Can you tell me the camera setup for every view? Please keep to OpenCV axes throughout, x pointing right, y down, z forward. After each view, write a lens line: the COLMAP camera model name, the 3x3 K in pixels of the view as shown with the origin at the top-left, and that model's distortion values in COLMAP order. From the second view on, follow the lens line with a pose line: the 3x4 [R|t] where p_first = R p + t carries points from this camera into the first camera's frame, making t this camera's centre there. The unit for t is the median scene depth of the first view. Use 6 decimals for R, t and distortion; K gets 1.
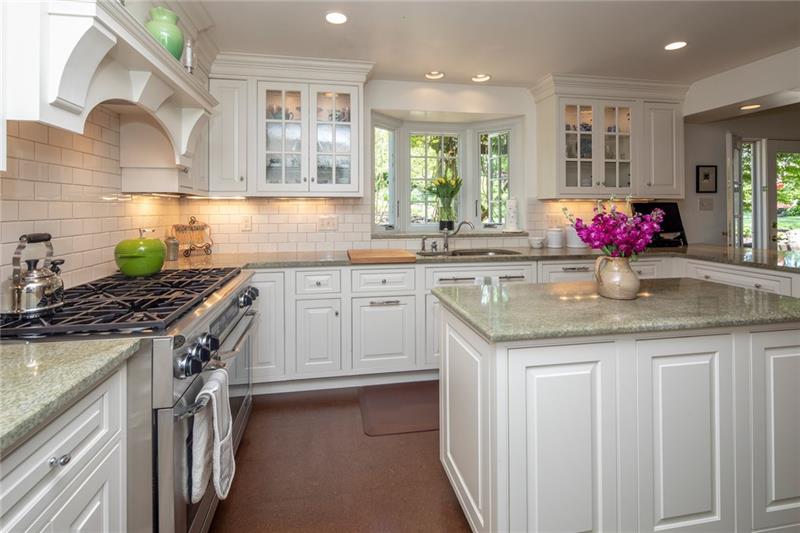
lens RADIAL K [[384.6, 0, 398.4], [0, 384.6, 247.0], [0, 0, 1]] dist [0.001780, 0.000458]
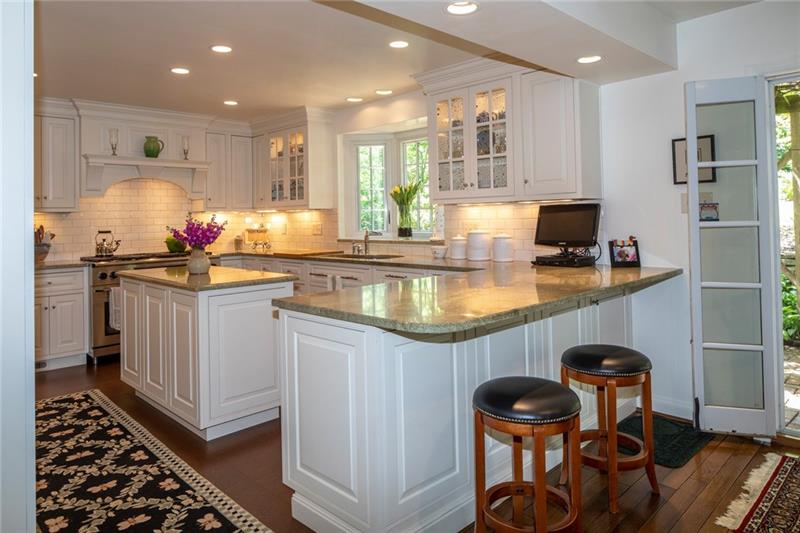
lens RADIAL K [[539.8, 0, 400.0], [0, 539.8, 266.5], [0, 0, 1]] dist [-0.003772, -0.000746]
pose [[0.565763, 0.065480, -0.821964, 1.445842], [-0.064759, 0.997291, 0.034874, -0.017079], [0.822021, 0.033499, 0.568471, 0.201680]]
